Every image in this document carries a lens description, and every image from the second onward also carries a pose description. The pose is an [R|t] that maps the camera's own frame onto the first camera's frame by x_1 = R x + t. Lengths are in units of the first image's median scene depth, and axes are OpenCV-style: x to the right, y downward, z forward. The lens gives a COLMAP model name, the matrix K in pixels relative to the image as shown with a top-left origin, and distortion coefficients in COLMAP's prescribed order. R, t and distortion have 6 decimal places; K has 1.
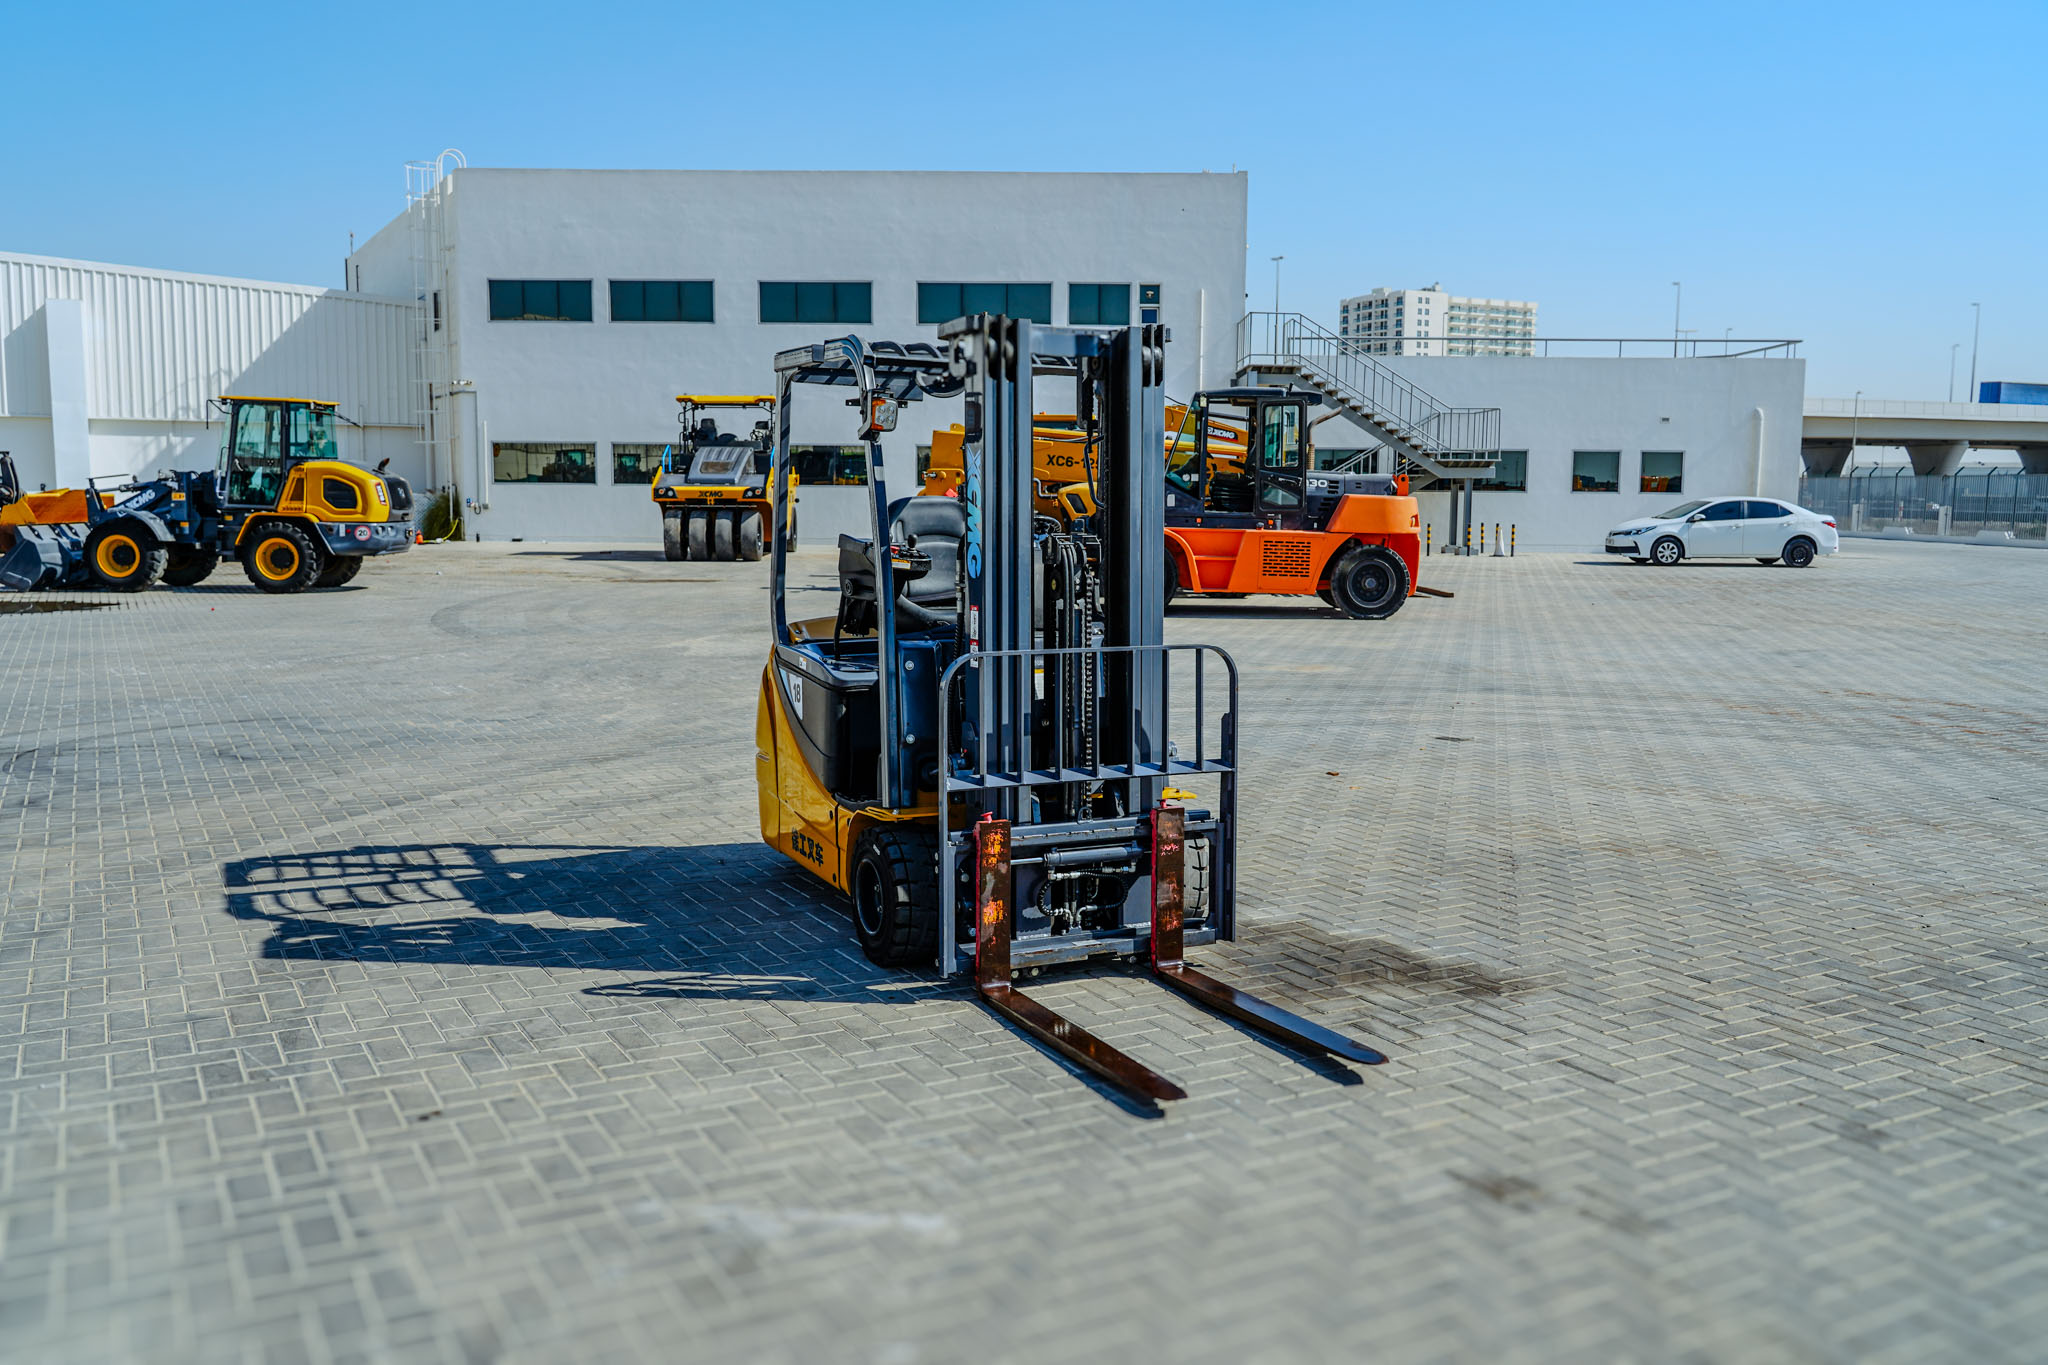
lens RADIAL K [[1635.5, 0, 1024.0], [0, 1635.5, 682.5], [0, 0, 1]] dist [-0.000826, 0.000033]
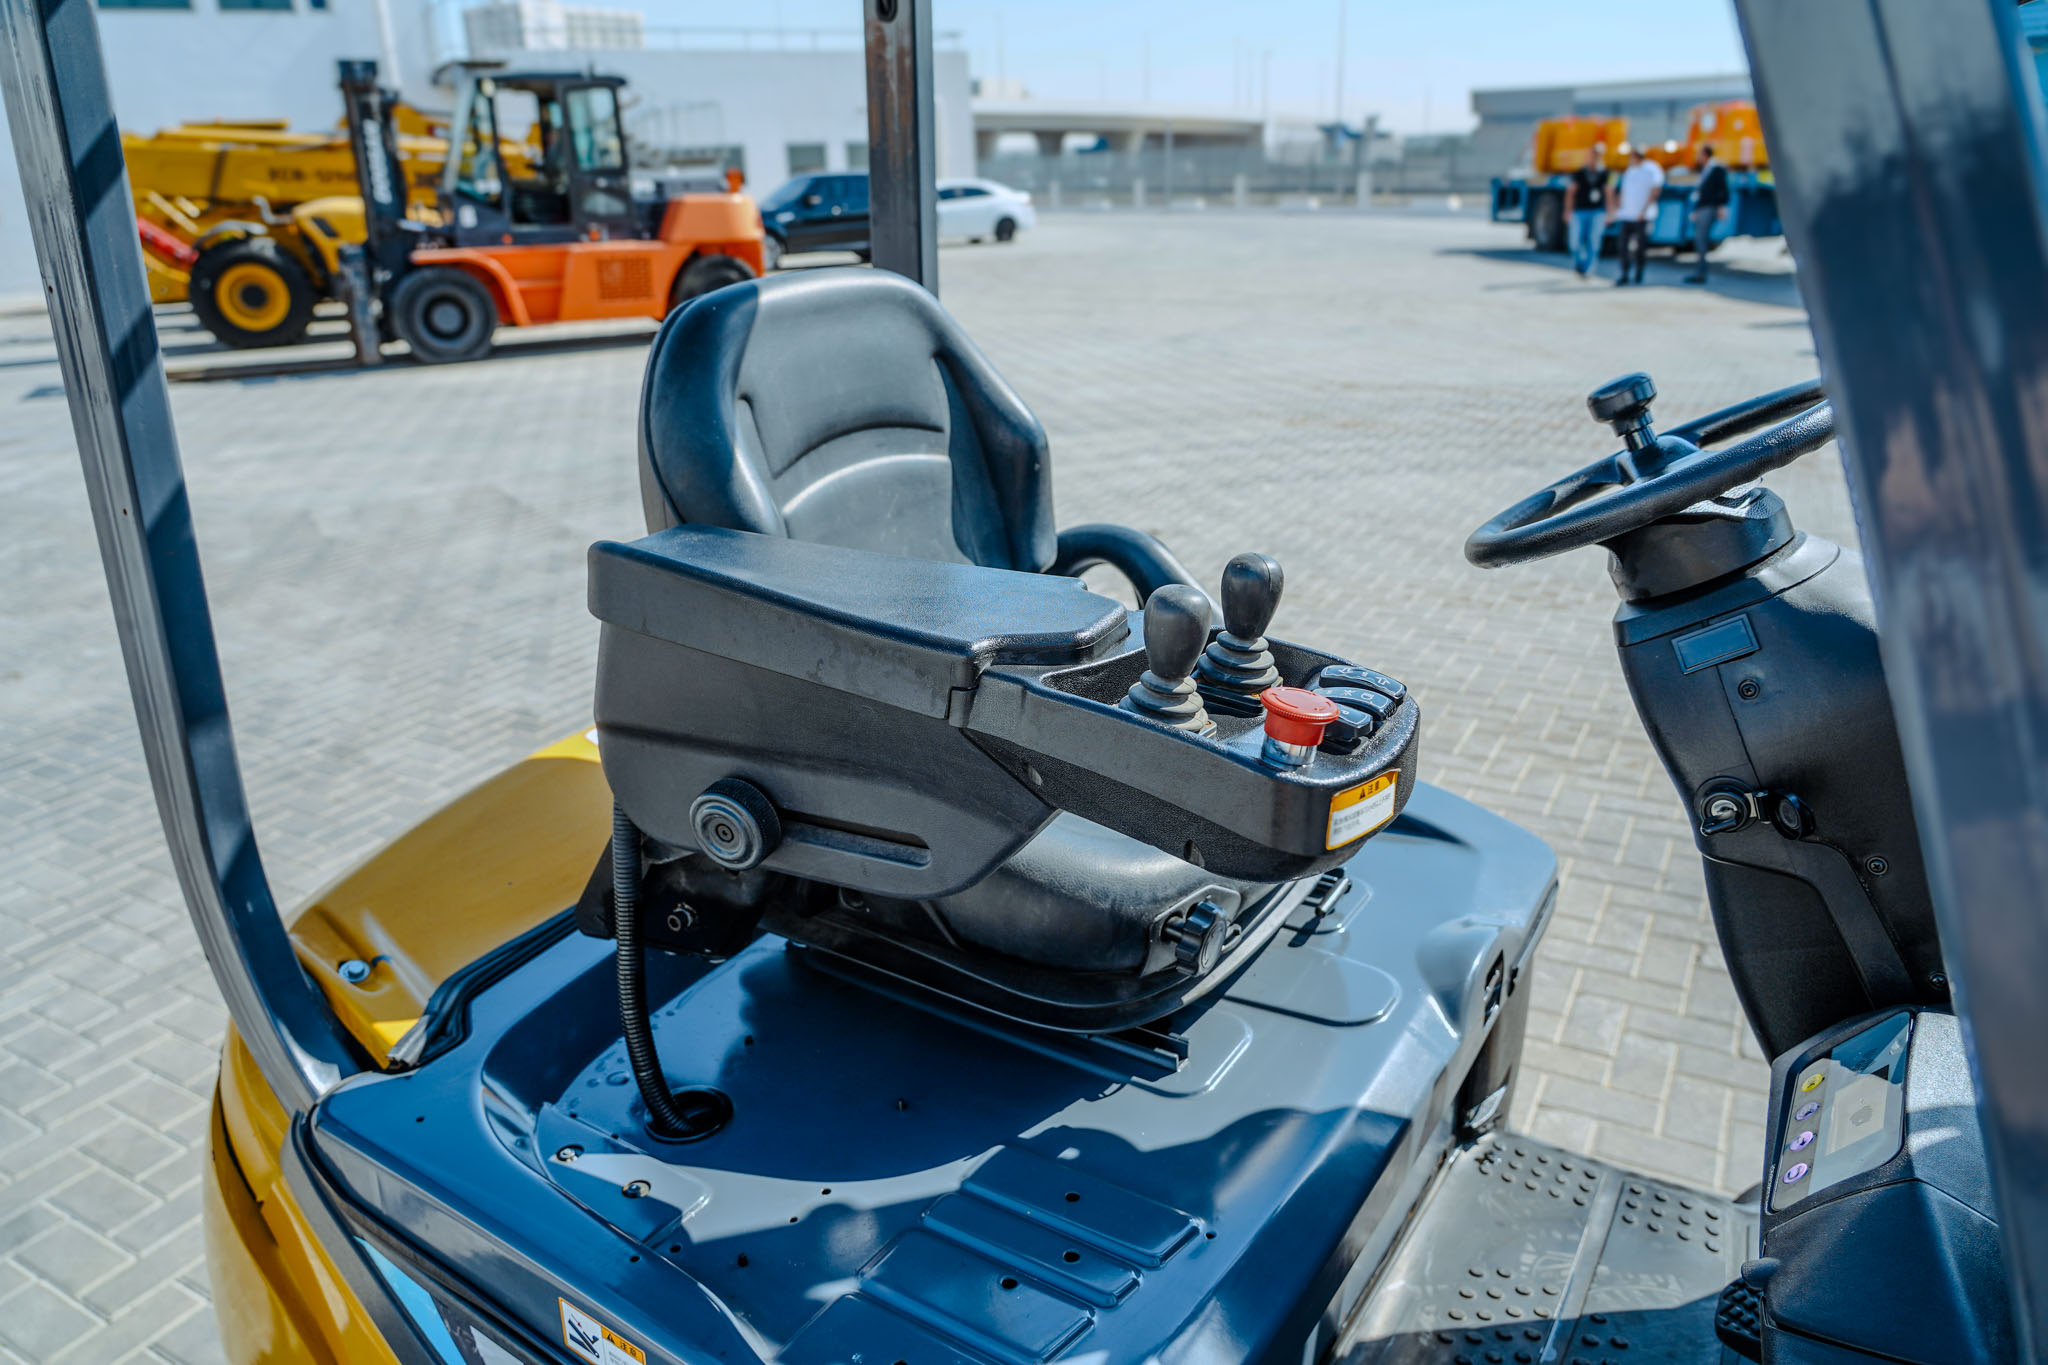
lens RADIAL K [[1376.8, 0, 1024.6], [0, 1376.8, 672.0], [0, 0, 1]] dist [-0.032399, 0.015264]
pose [[0.855788, -0.214251, 0.470874, -0.145451], [0.105213, 0.963268, 0.247075, -0.108983], [-0.506514, -0.161901, 0.846895, 0.841260]]
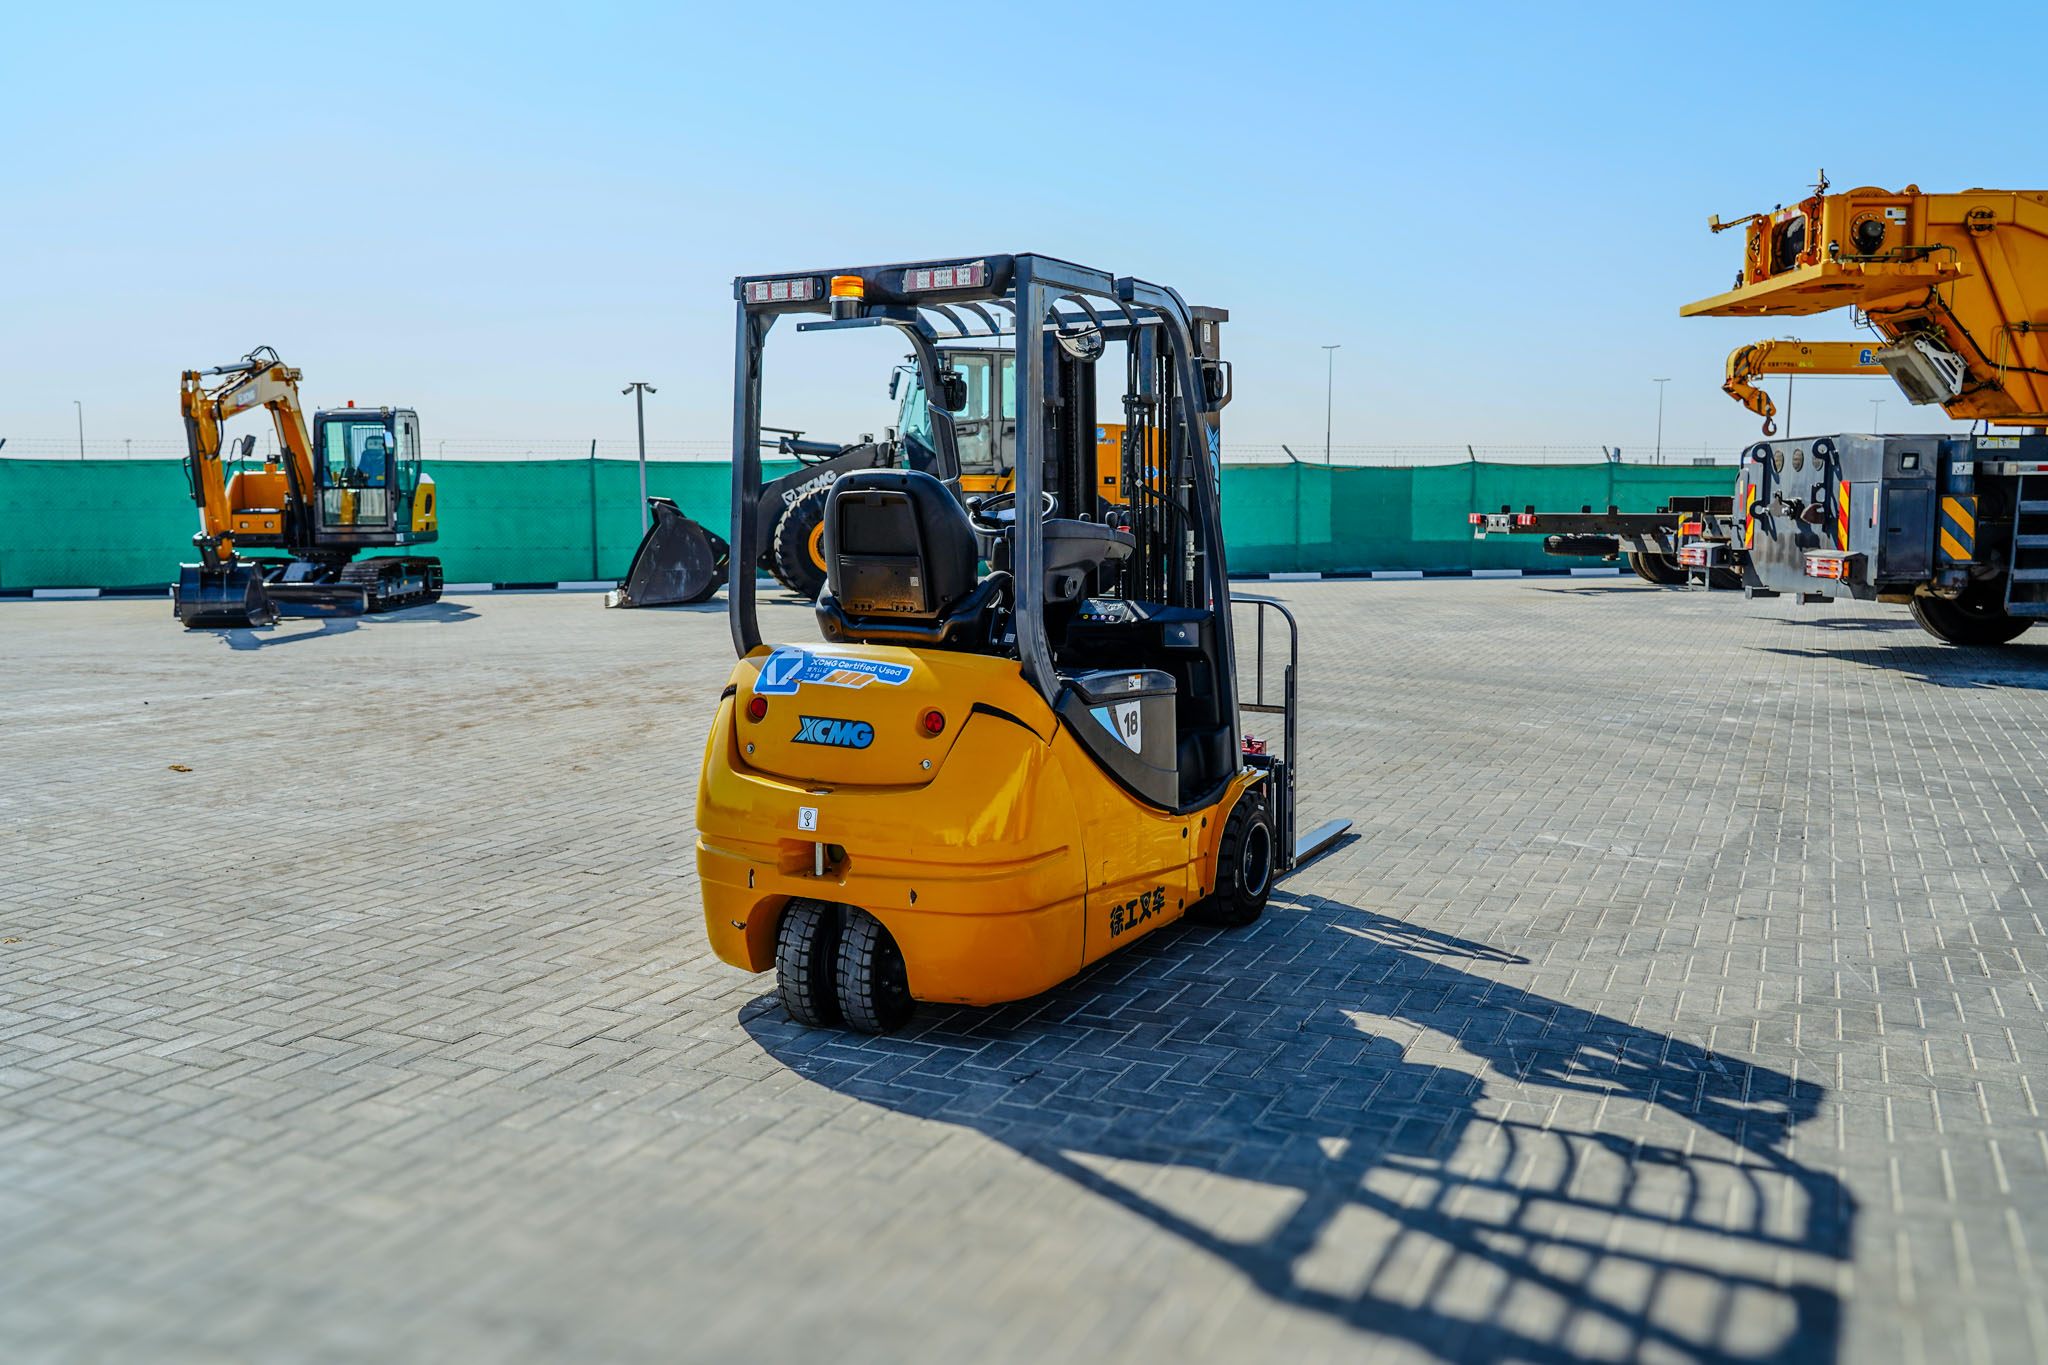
lens RADIAL K [[1688.7, 0, 1022.0], [0, 1688.7, 669.8], [0, 0, 1]] dist [0.004587, -0.003593]
pose [[-0.576436, -0.095688, 0.811520, -0.740362], [0.089437, 0.979766, 0.179055, -0.163097], [-0.812233, 0.175793, -0.556214, 1.451509]]
